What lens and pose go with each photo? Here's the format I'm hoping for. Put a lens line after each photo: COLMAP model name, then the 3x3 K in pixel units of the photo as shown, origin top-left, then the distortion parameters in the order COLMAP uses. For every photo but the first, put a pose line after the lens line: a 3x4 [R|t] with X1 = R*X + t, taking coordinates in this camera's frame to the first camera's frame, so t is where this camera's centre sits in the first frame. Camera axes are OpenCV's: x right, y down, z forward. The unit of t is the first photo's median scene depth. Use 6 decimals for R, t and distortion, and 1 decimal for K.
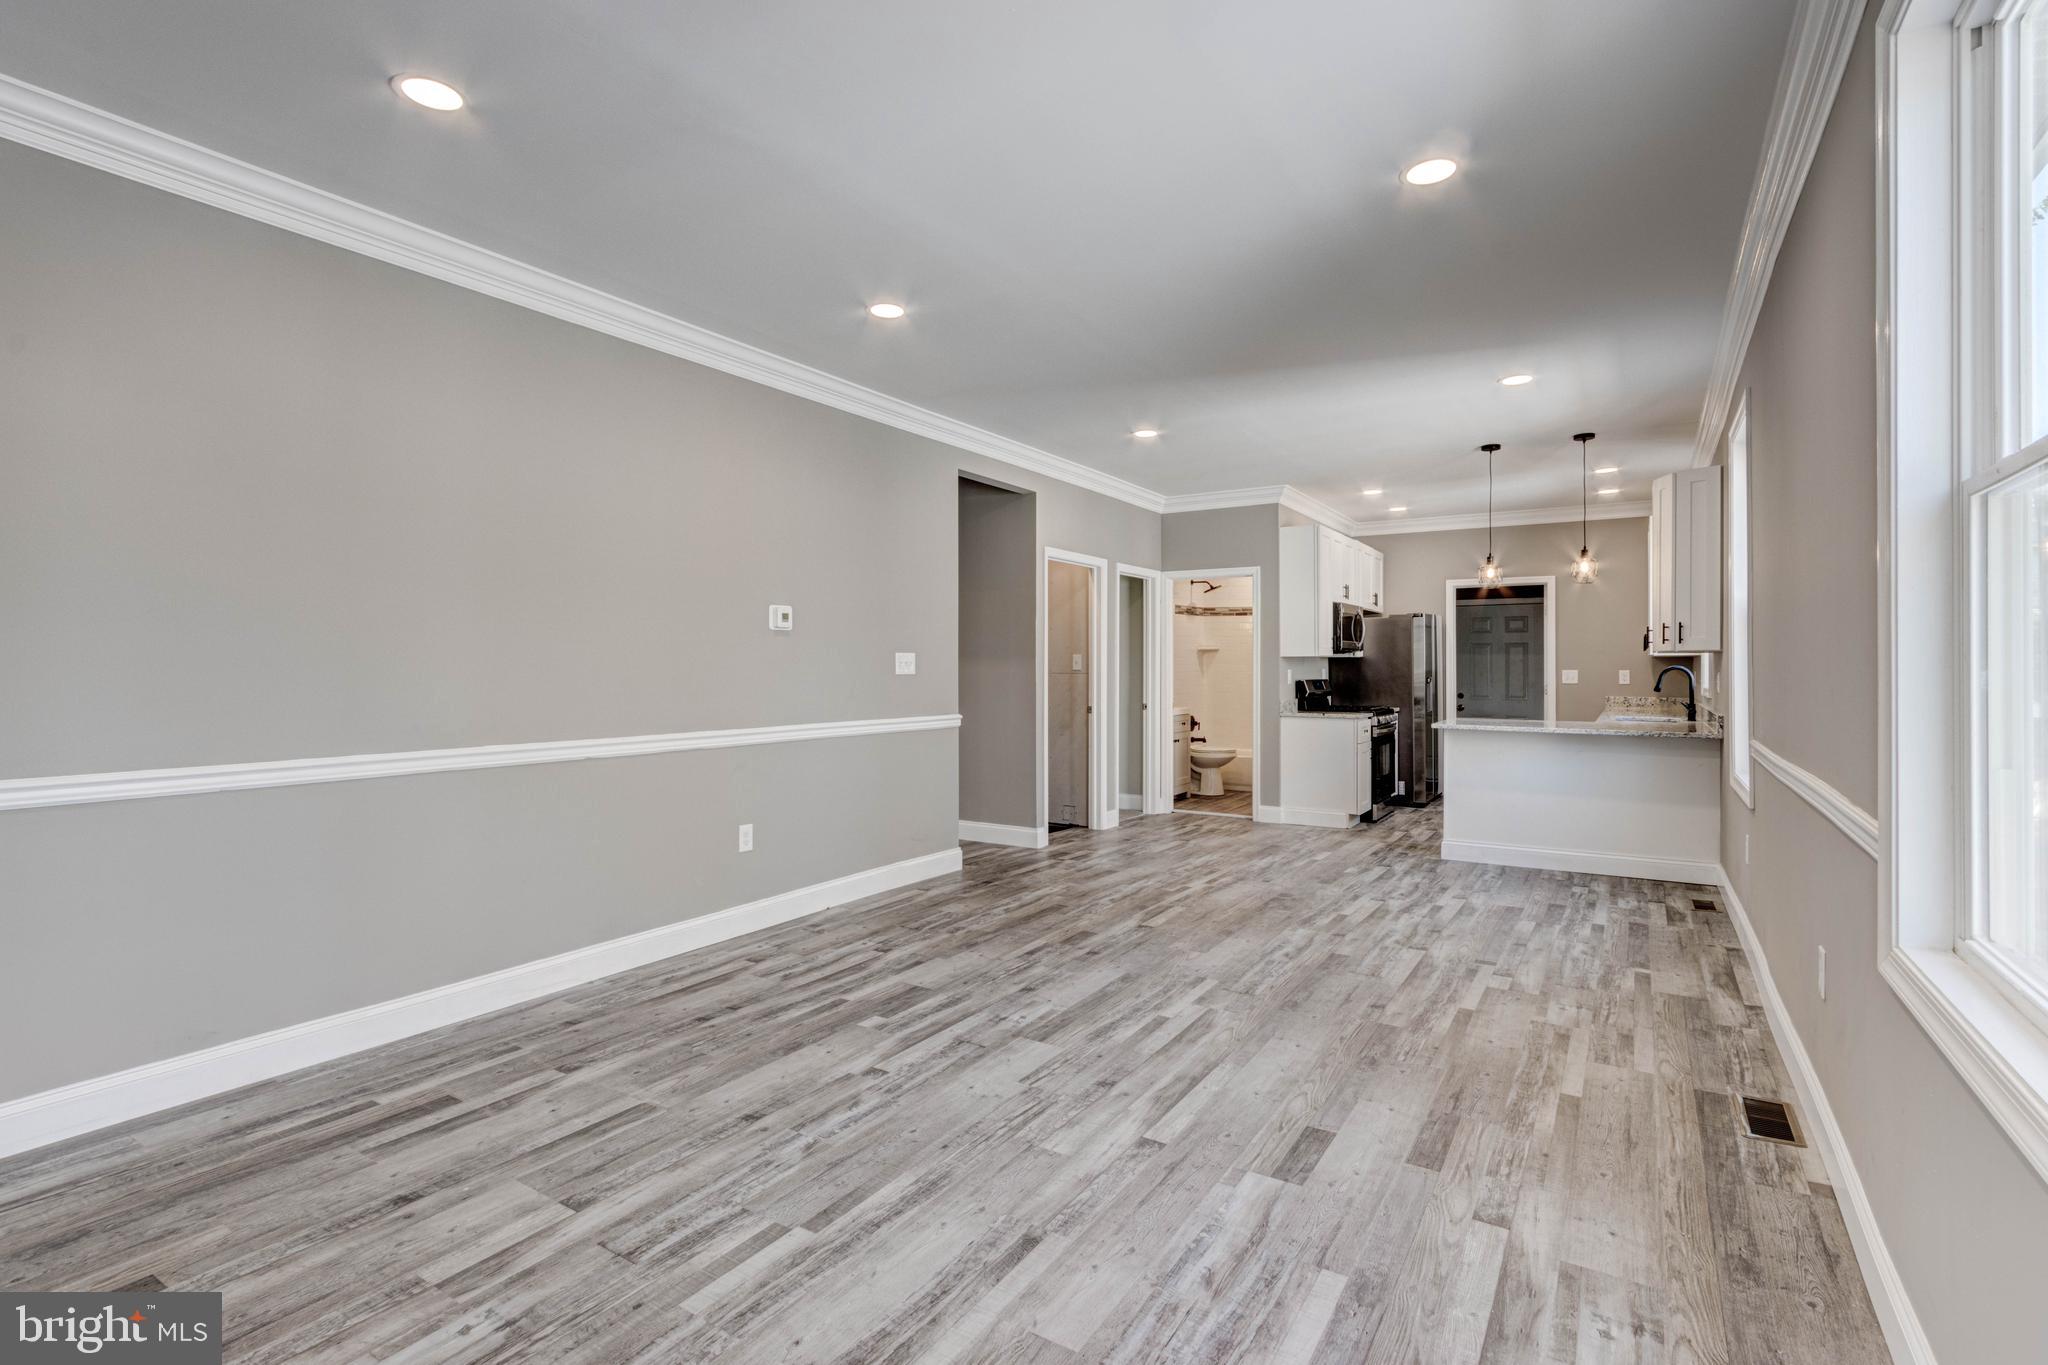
lens RADIAL K [[958.4, 0, 1025.1], [0, 958.4, 664.3], [0, 0, 1]] dist [0.008223, -0.002136]
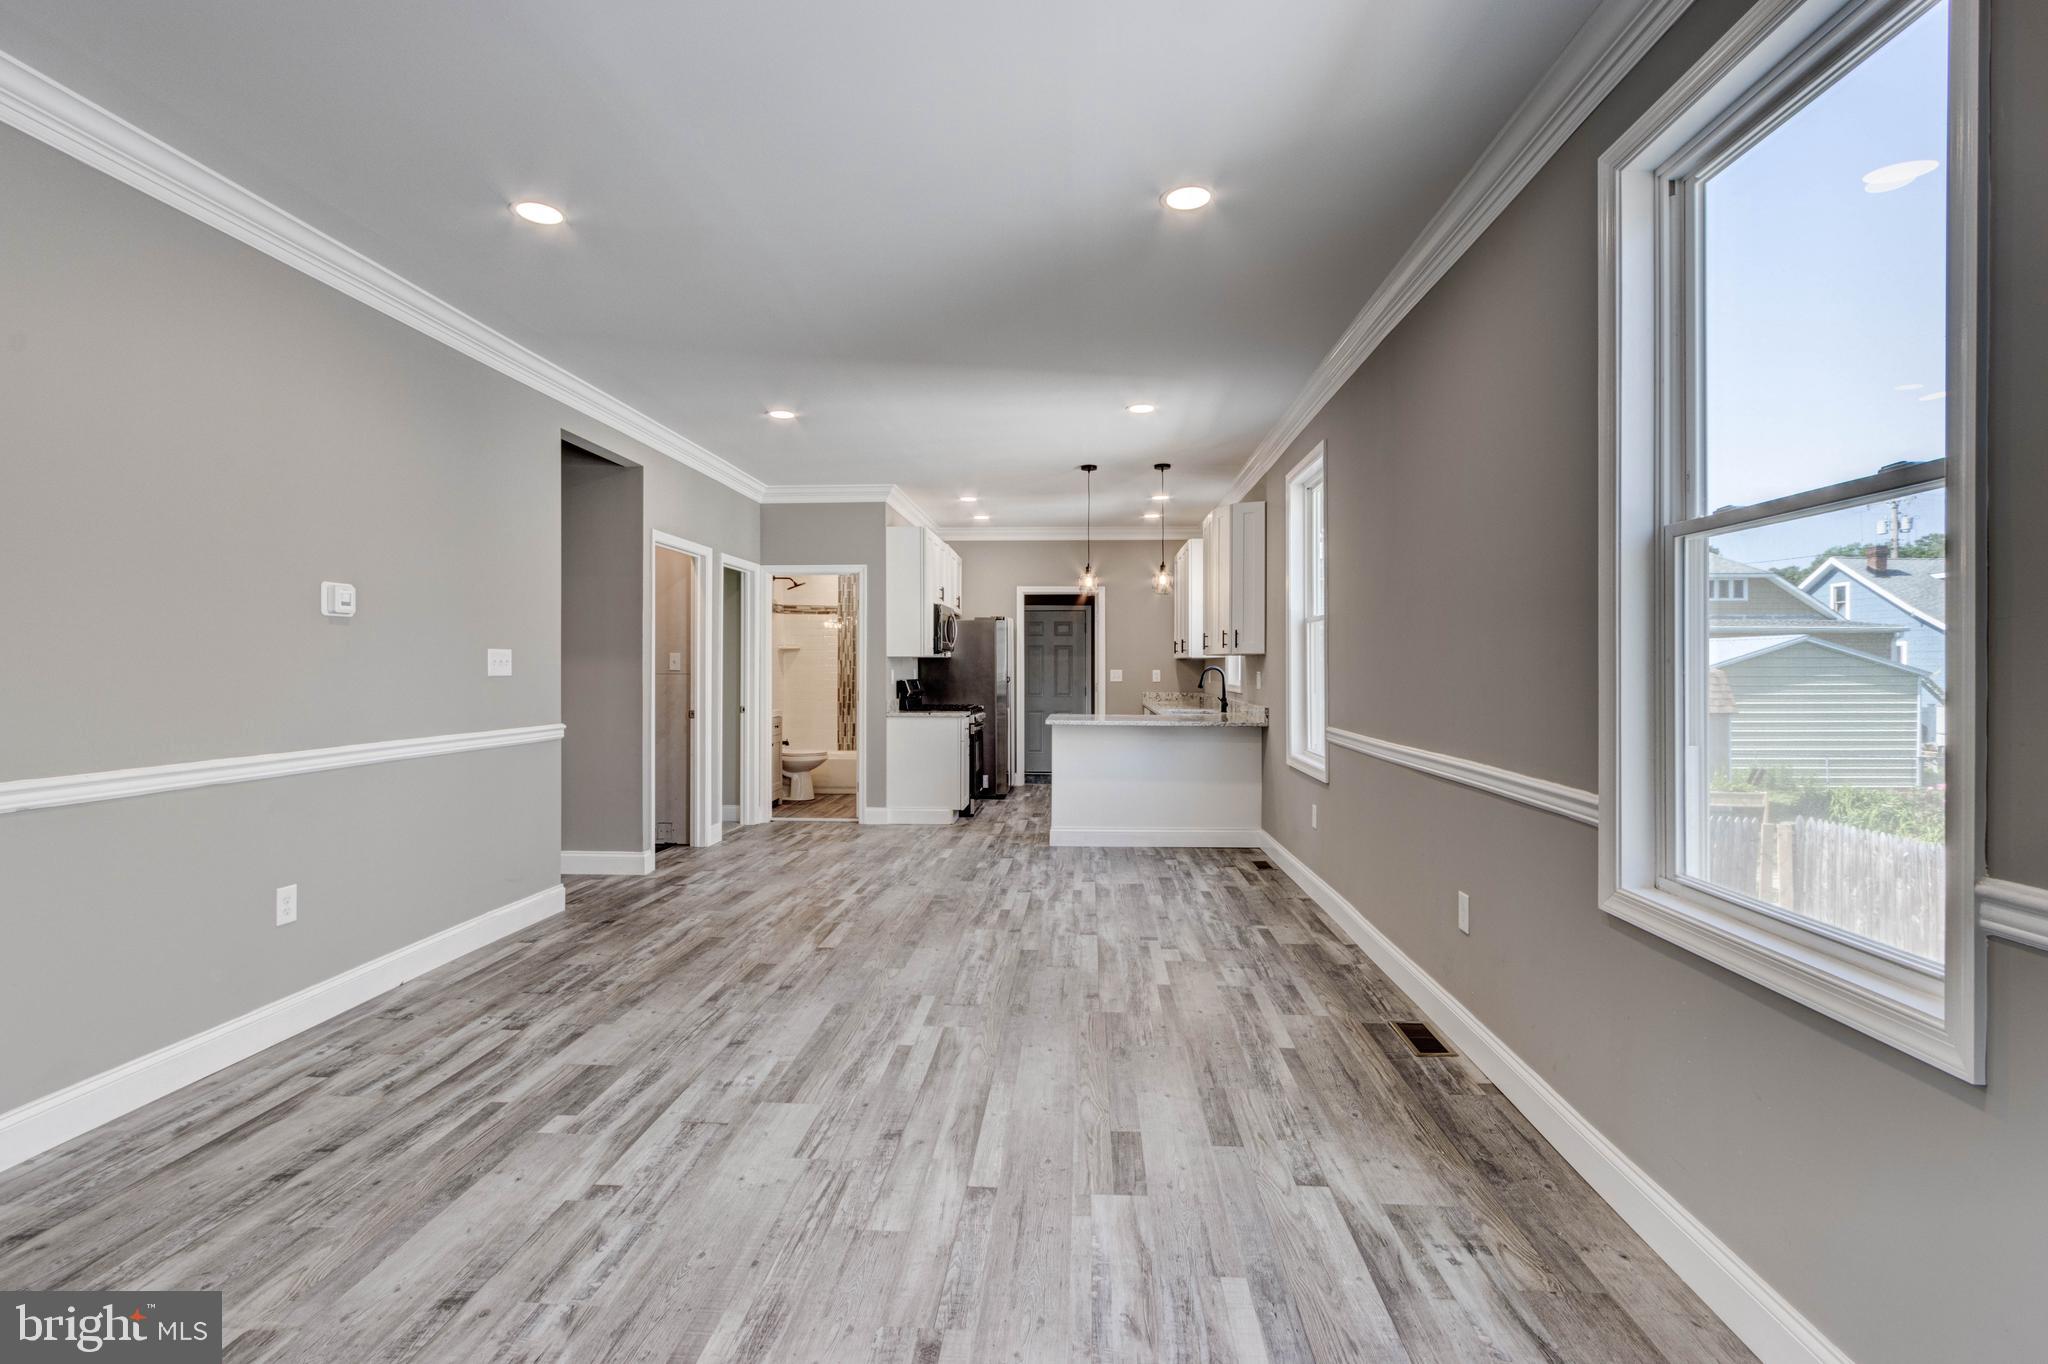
lens RADIAL K [[958.4, 0, 1025.1], [0, 958.4, 663.8], [0, 0, 1]] dist [0.008223, -0.002136]
pose [[0.876685, 0.002535, 0.481057, -0.174890], [-0.002652, 0.999996, -0.000436, -0.000611], [-0.481057, -0.000893, 0.876689, 0.117262]]
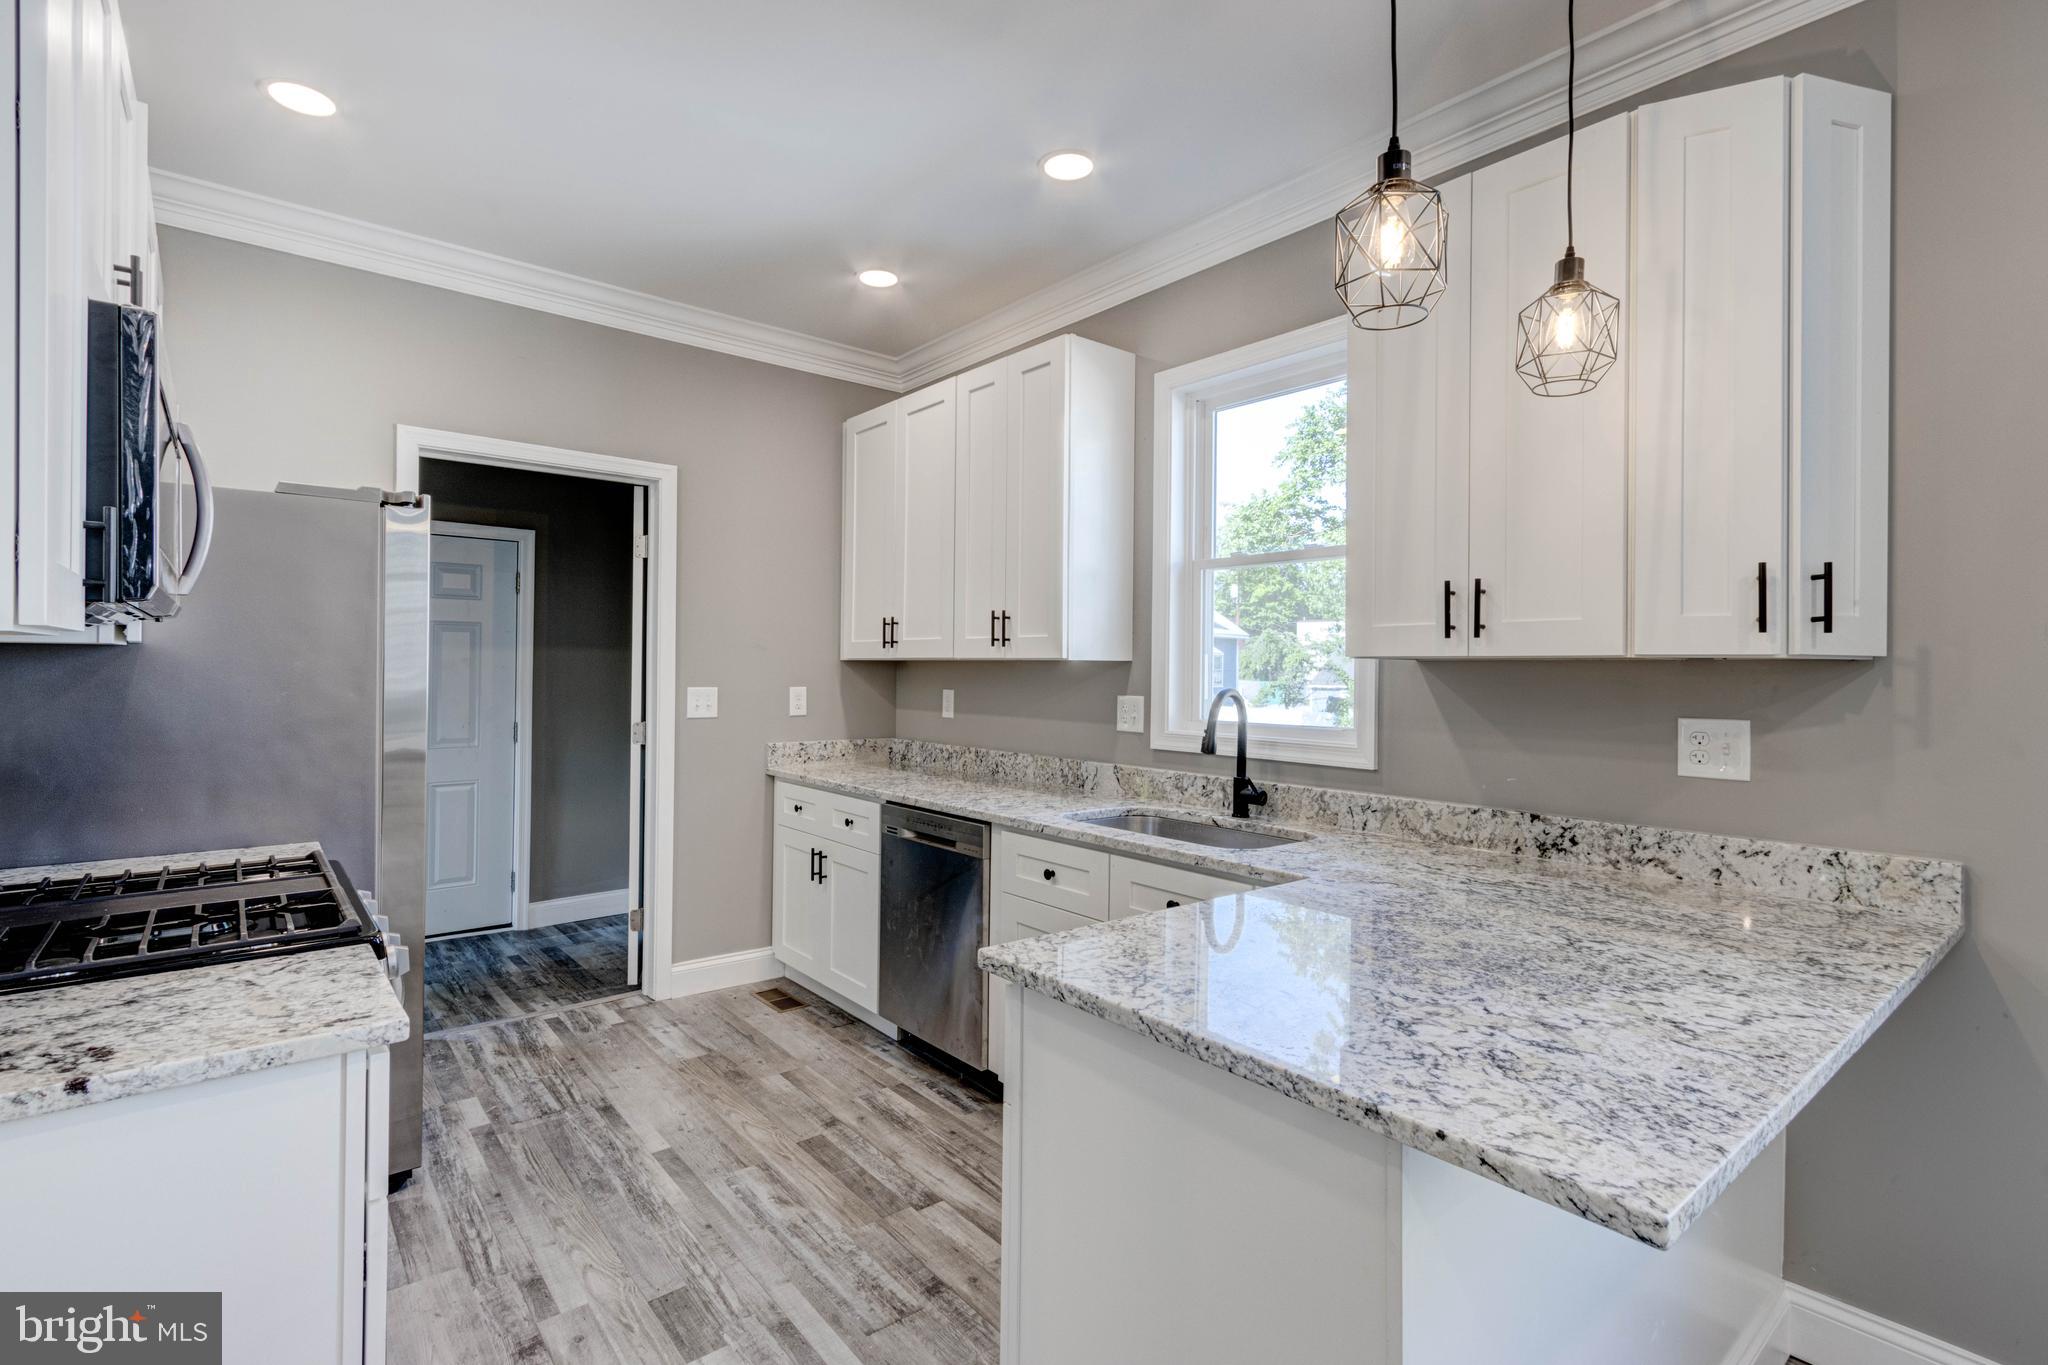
lens RADIAL K [[953.3, 0, 1023.0], [0, 953.3, 667.3], [0, 0, 1]] dist [0.005583, -0.000050]
pose [[0.310551, 0.005238, 0.950542, 0.446153], [-0.012659, 0.999919, -0.001375, -0.009399], [-0.950473, -0.011606, 0.310592, 1.640757]]
